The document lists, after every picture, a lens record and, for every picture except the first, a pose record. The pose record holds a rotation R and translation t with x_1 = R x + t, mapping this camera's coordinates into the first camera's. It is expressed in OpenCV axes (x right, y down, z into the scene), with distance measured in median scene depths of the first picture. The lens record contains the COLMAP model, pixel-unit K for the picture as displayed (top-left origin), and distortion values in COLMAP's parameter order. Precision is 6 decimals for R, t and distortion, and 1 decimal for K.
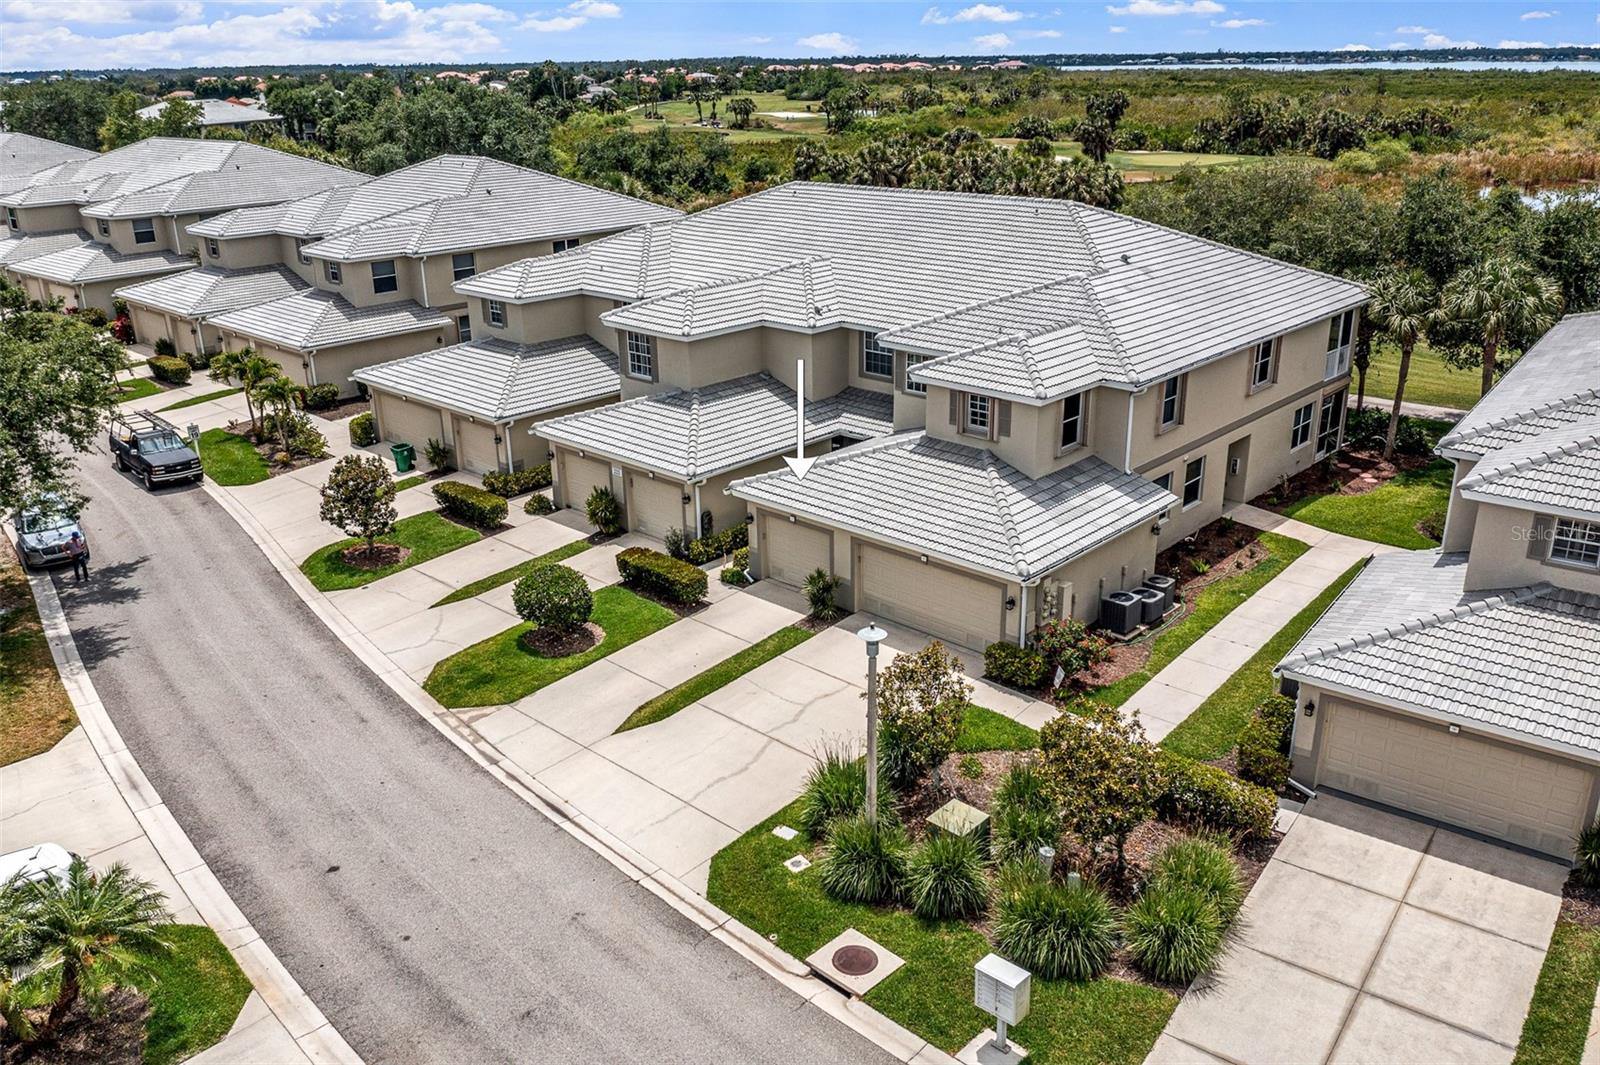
lens RADIAL K [[1263.3, 0, 795.4], [0, 1263.3, 533.7], [0, 0, 1]] dist [-0.017685, -0.000668]
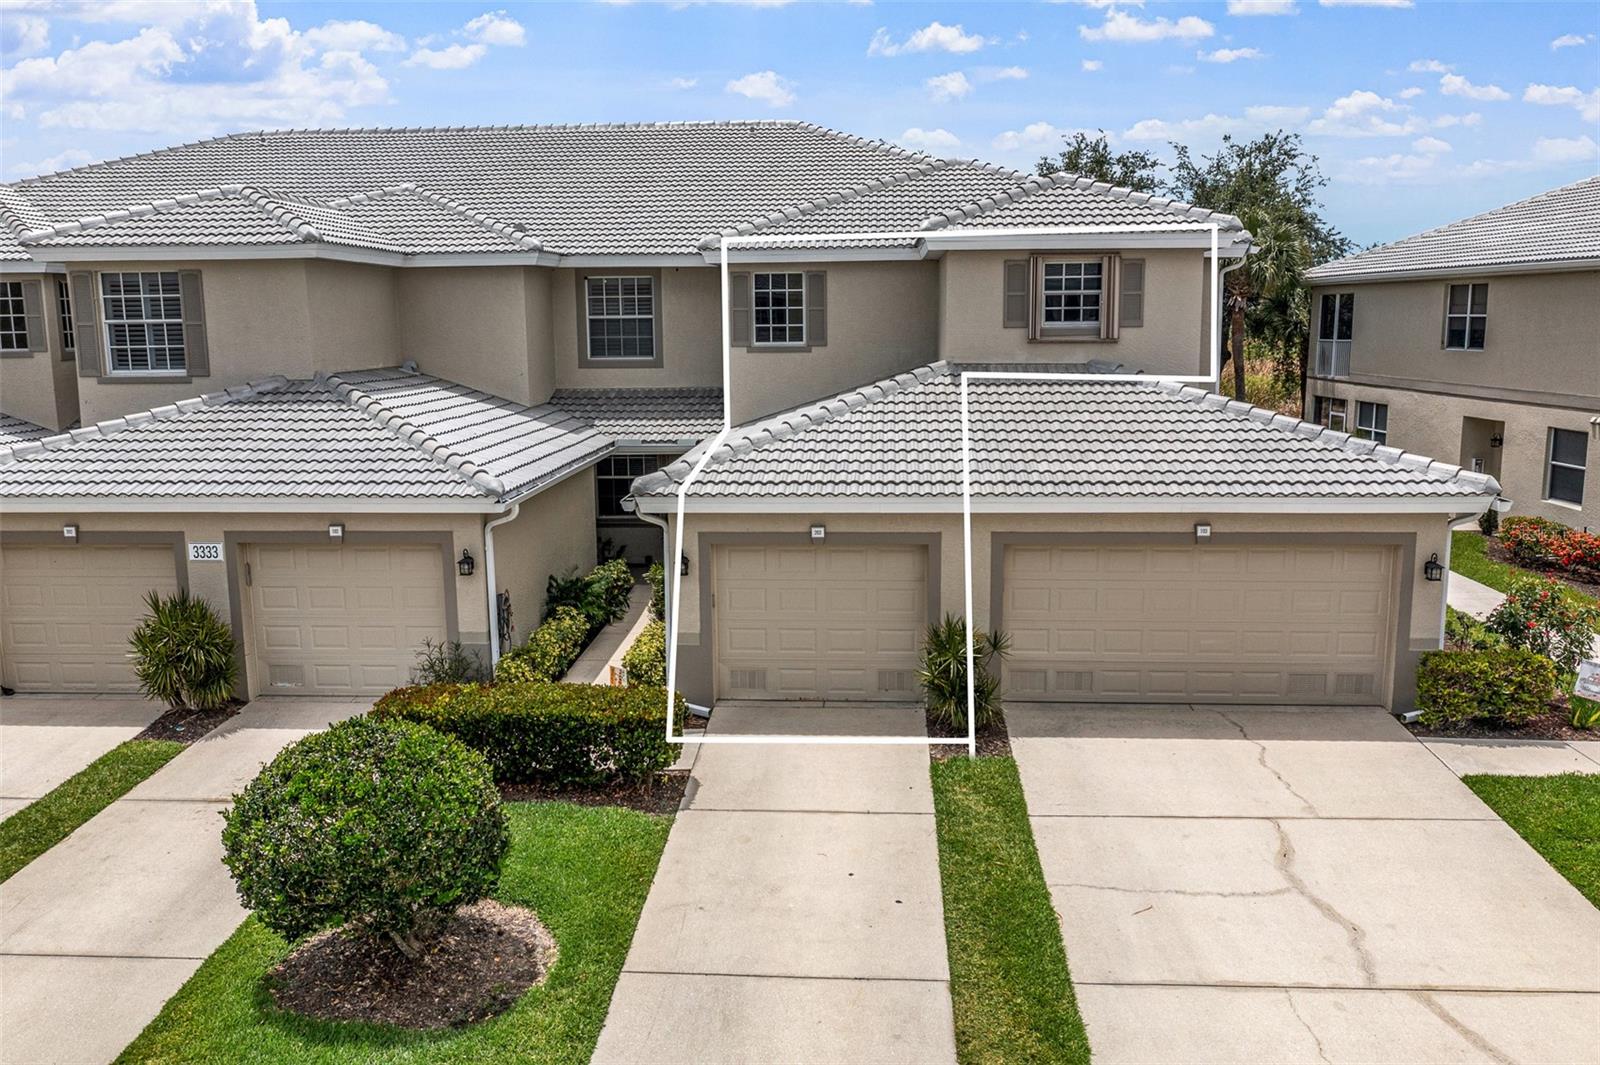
lens RADIAL K [[1263.3, 0, 793.8], [0, 1263.3, 525.4], [0, 0, 1]] dist [-0.017685, -0.000668]
pose [[0.768791, -0.093751, 0.632591, -0.265899], [0.222741, 0.966510, -0.127459, 0.037231], [-0.599456, 0.238893, 0.763926, 0.626242]]
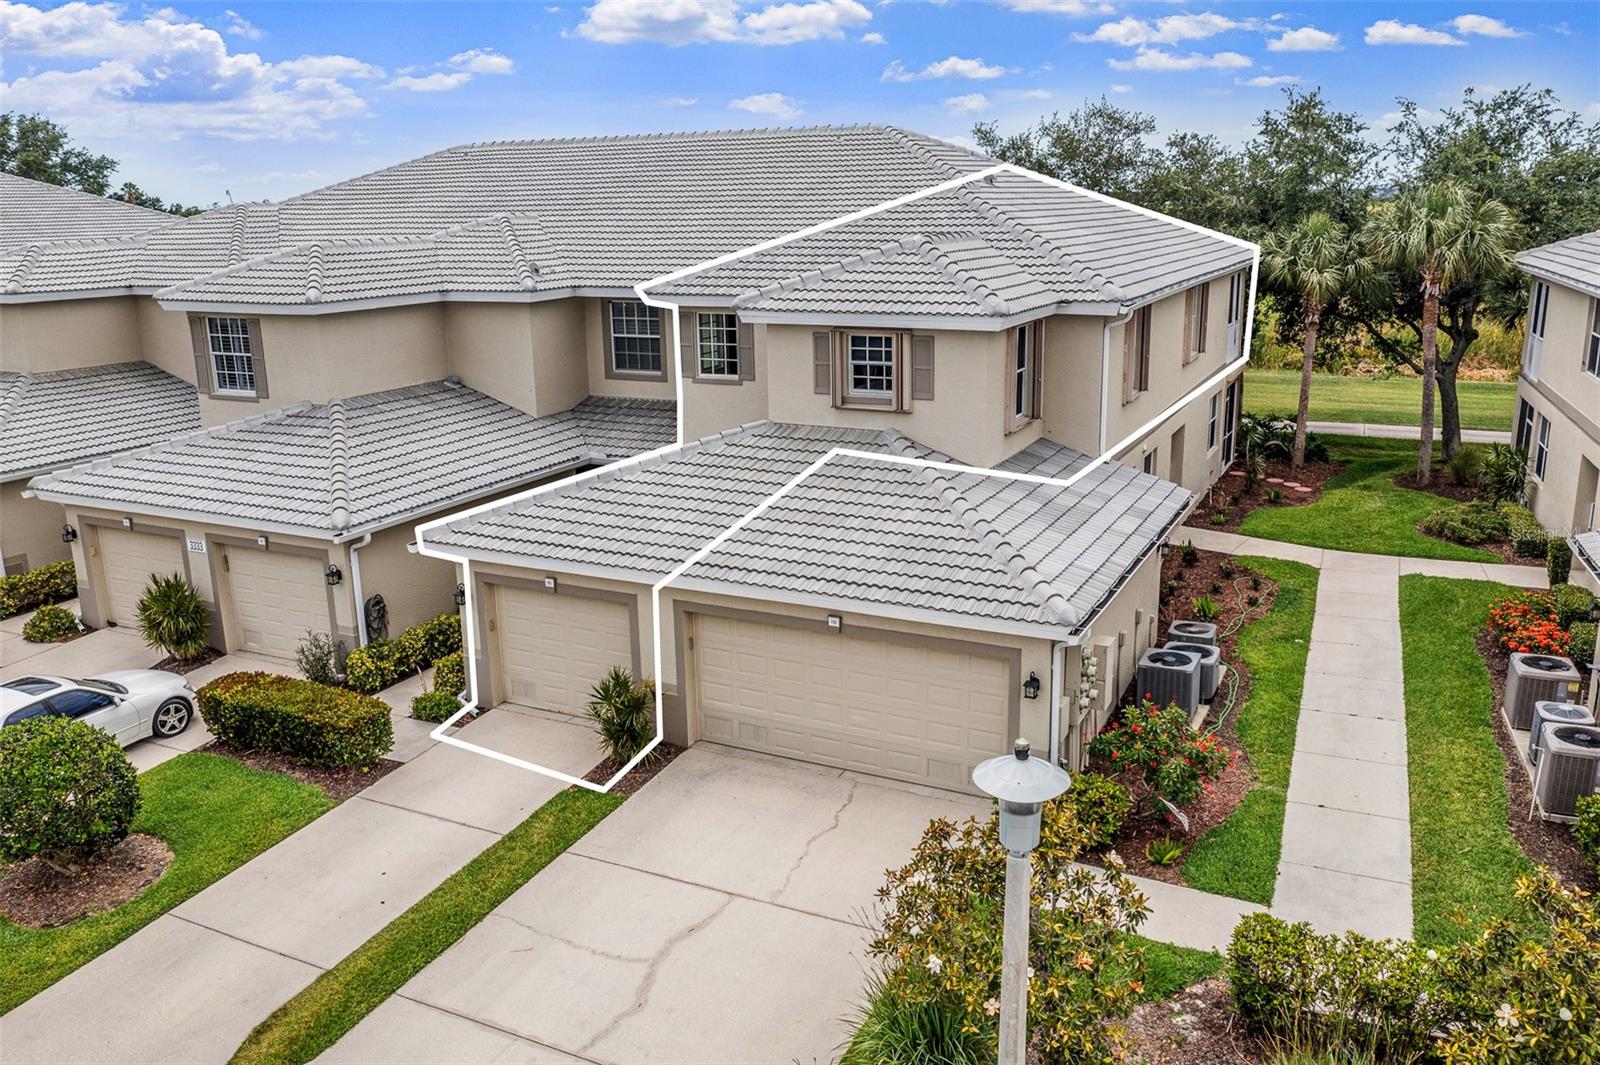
lens RADIAL K [[1263.3, 0, 802.2], [0, 1263.3, 527.3], [0, 0, 1]] dist [-0.017685, -0.000668]
pose [[0.957336, -0.073895, 0.279370, -0.043989], [0.105070, 0.989595, -0.098298, 0.026449], [-0.269200, 0.123458, 0.955139, 0.433039]]
